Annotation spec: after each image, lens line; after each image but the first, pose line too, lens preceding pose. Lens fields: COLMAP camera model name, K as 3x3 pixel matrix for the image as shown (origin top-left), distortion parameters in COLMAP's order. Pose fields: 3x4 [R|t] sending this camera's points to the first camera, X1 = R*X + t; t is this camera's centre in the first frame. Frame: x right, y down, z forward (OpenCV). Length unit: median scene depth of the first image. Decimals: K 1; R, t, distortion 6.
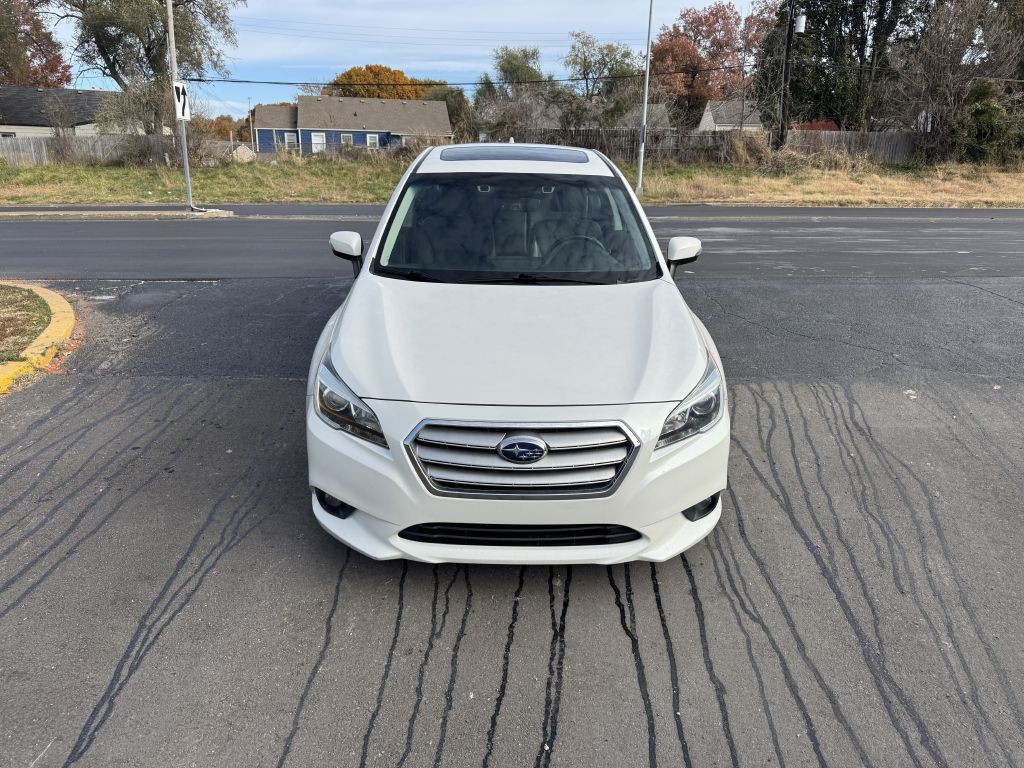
lens RADIAL K [[732.3, 0, 515.3], [0, 732.3, 385.8], [0, 0, 1]] dist [0.027807, -0.027591]
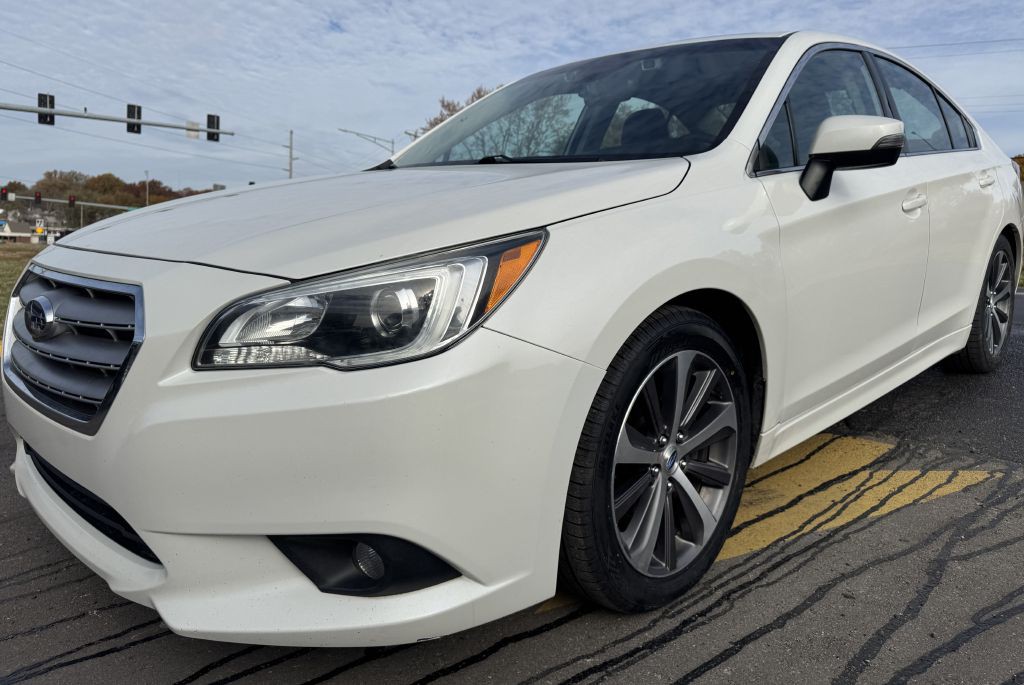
lens RADIAL K [[760.4, 0, 505.1], [0, 760.4, 314.5], [0, 0, 1]] dist [0.001122, -0.014591]
pose [[0.691739, 0.086660, -0.716929, 0.335277], [-0.242723, 0.962917, -0.117800, 0.031886], [0.680135, 0.255502, 0.687121, 0.403718]]
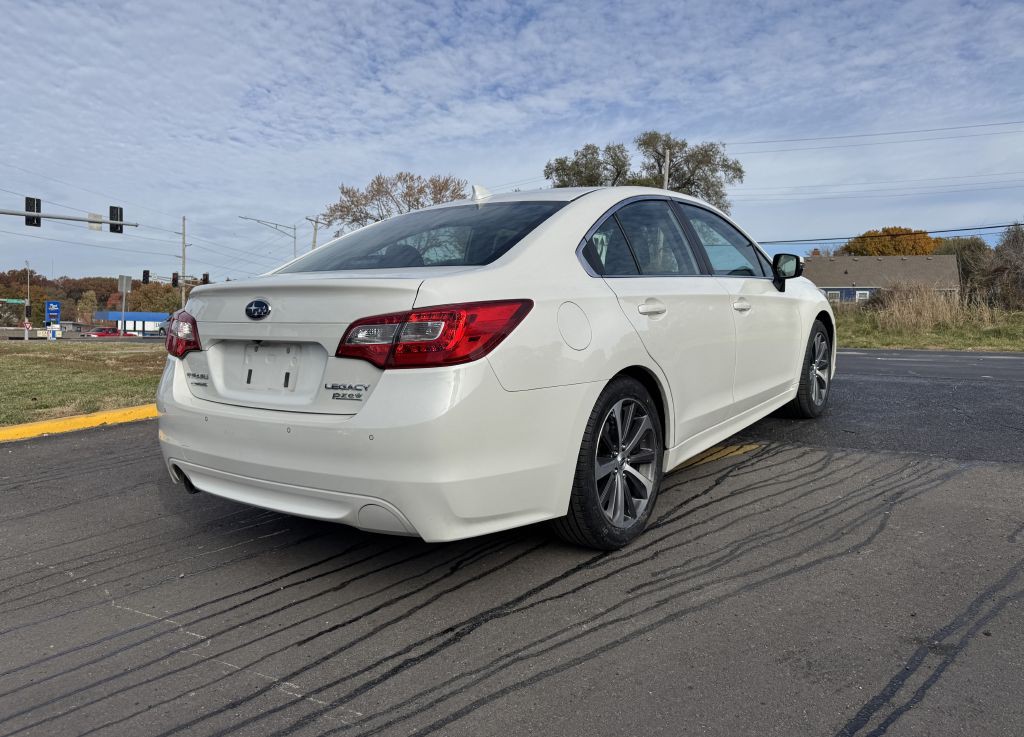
lens RADIAL K [[742.1, 0, 500.2], [0, 742.1, 375.8], [0, 0, 1]] dist [0.032376, -0.036867]
pose [[0.782469, 0.041583, -0.621299, 0.504432], [-0.183599, 0.968818, -0.166383, 0.114984], [0.595007, 0.244259, 0.765705, 0.114292]]
